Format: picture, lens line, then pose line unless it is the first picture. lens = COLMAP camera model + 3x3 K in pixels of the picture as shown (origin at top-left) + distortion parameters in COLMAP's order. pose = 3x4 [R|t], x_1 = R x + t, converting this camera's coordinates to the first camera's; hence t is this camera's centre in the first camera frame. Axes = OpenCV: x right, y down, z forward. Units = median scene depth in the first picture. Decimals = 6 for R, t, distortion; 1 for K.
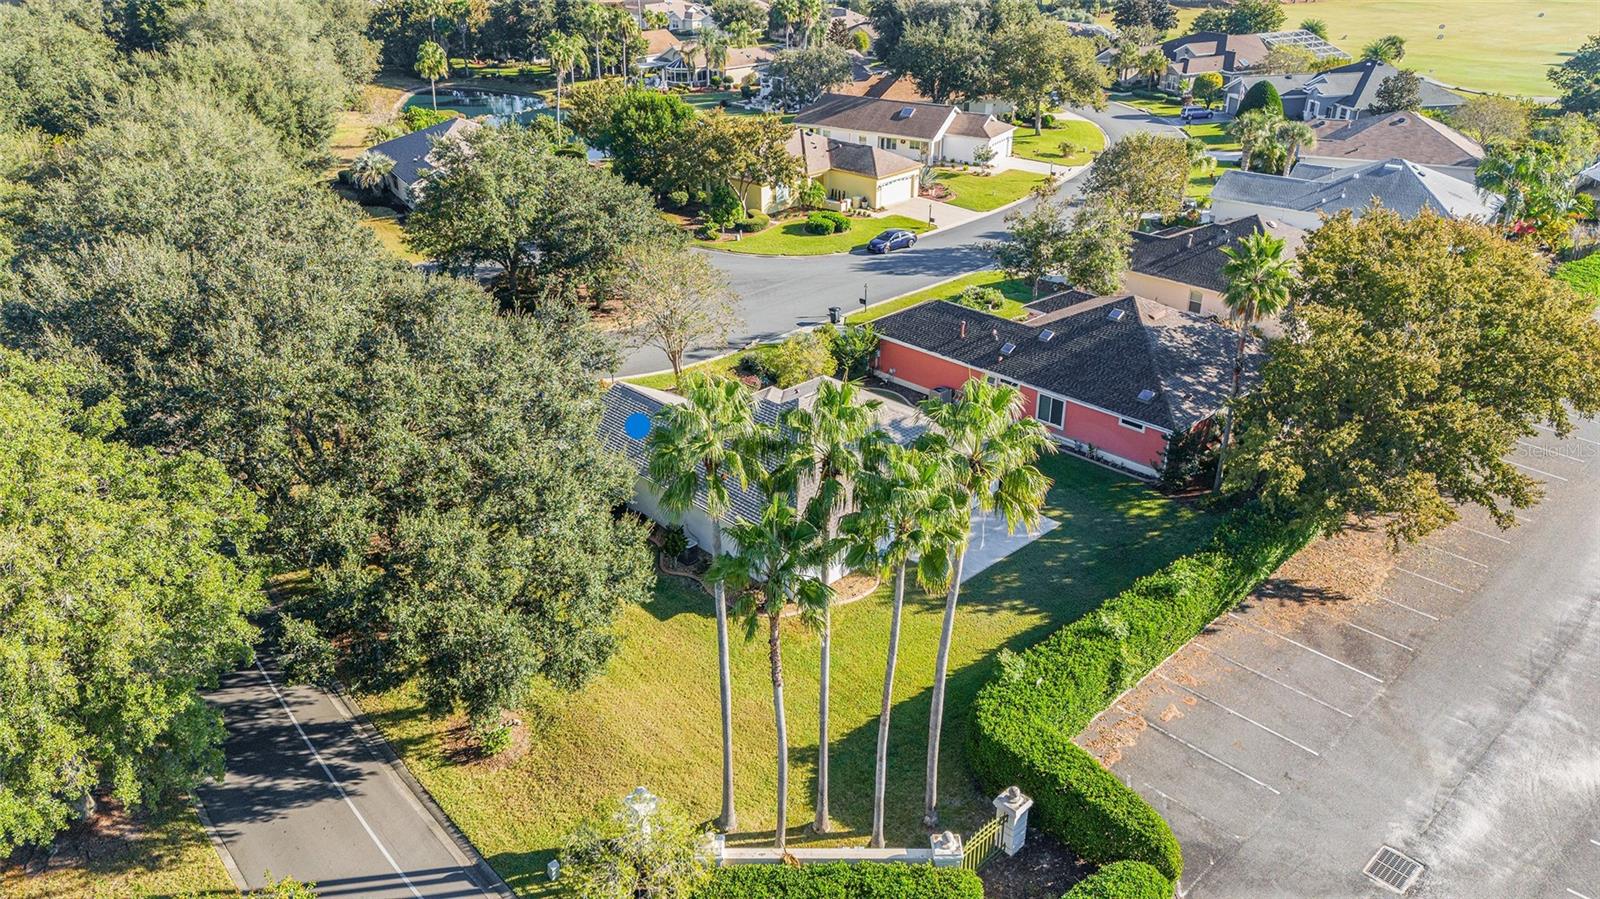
lens RADIAL K [[1171.9, 0, 800.0], [0, 1171.9, 449.5], [0, 0, 1]] dist [0.077769, -0.086438]
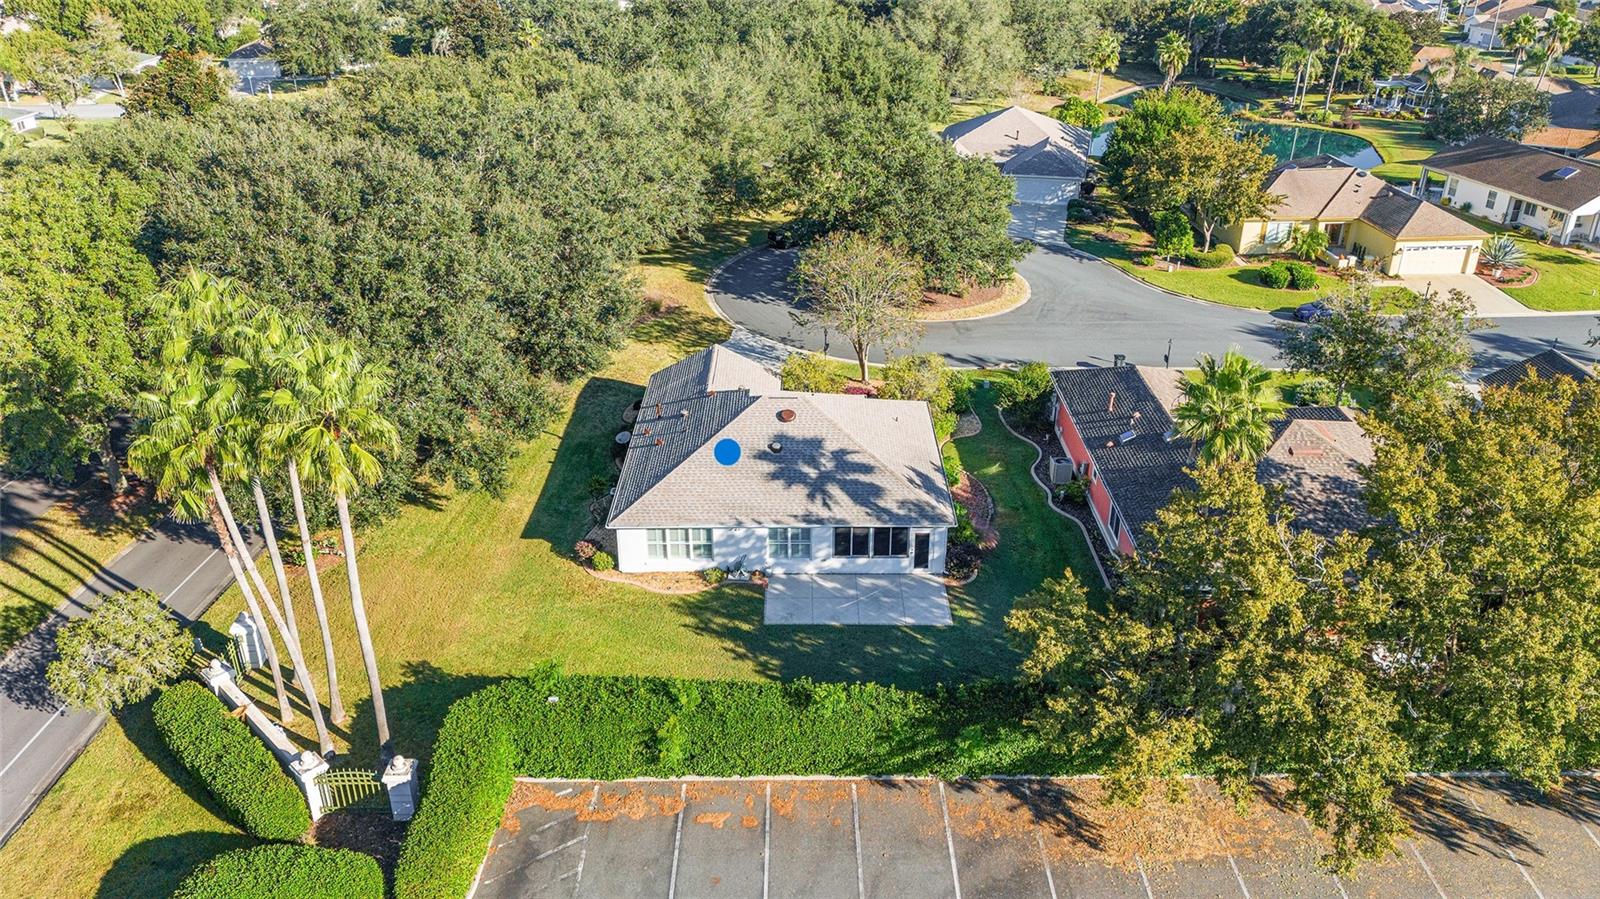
lens RADIAL K [[1171.9, 0, 800.0], [0, 1171.9, 449.5], [0, 0, 1]] dist [0.077769, -0.086438]
pose [[0.716377, 0.308455, -0.625827, 0.364959], [-0.307494, 0.944738, 0.113655, -0.068563], [0.626300, 0.111018, 0.771637, 0.149954]]
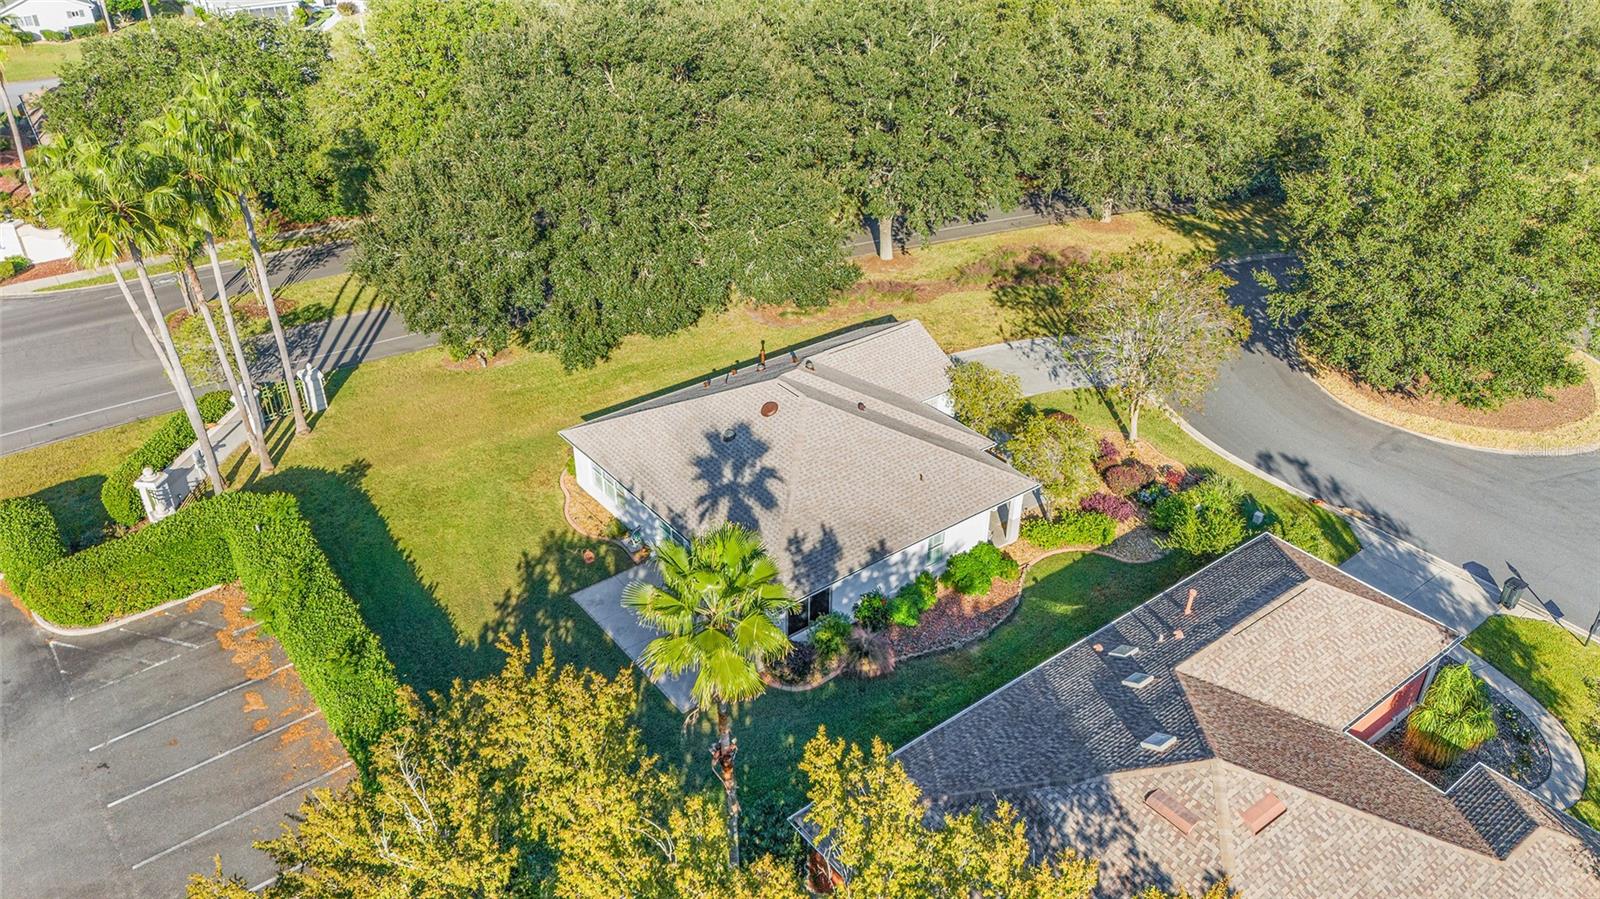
lens RADIAL K [[1171.9, 0, 800.0], [0, 1171.9, 449.5], [0, 0, 1]] dist [0.077769, -0.086438]
pose [[-0.115851, 0.517975, -0.847514, 0.412168], [-0.441536, 0.737464, 0.511071, -0.247944], [0.889733, 0.433416, 0.143269, 0.514650]]
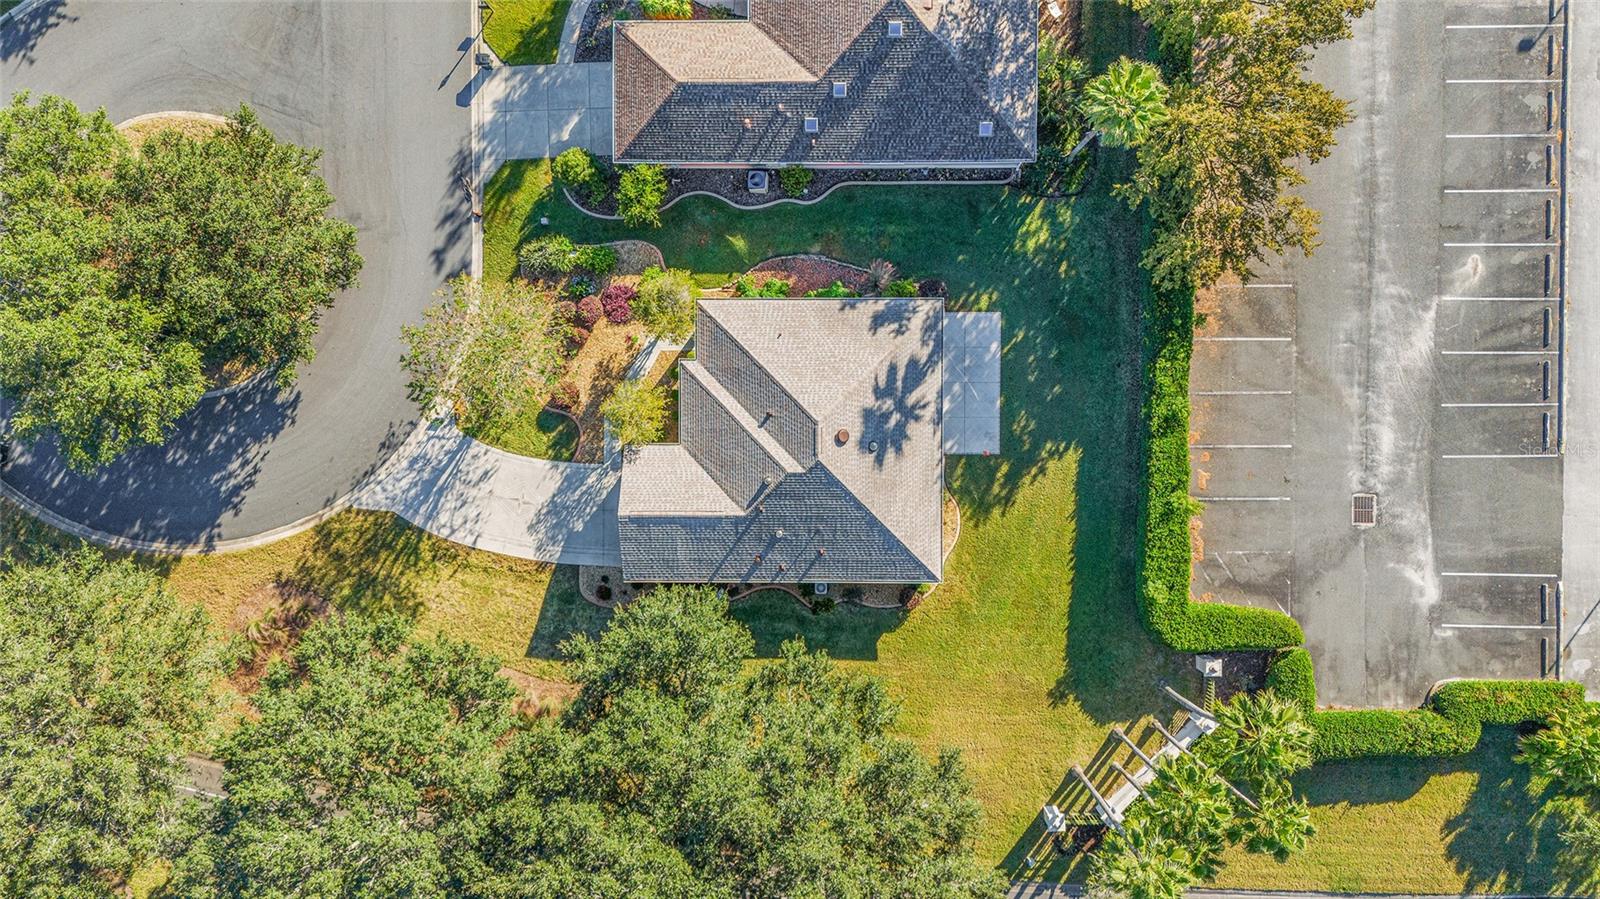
lens RADIAL K [[1171.9, 0, 800.0], [0, 1171.9, 449.5], [0, 0, 1]] dist [0.077769, -0.086438]
pose [[0.699794, -0.713965, -0.023288, 0.011674], [0.330282, 0.294475, 0.896771, -0.561013], [-0.633405, -0.635247, 0.441882, 0.309043]]
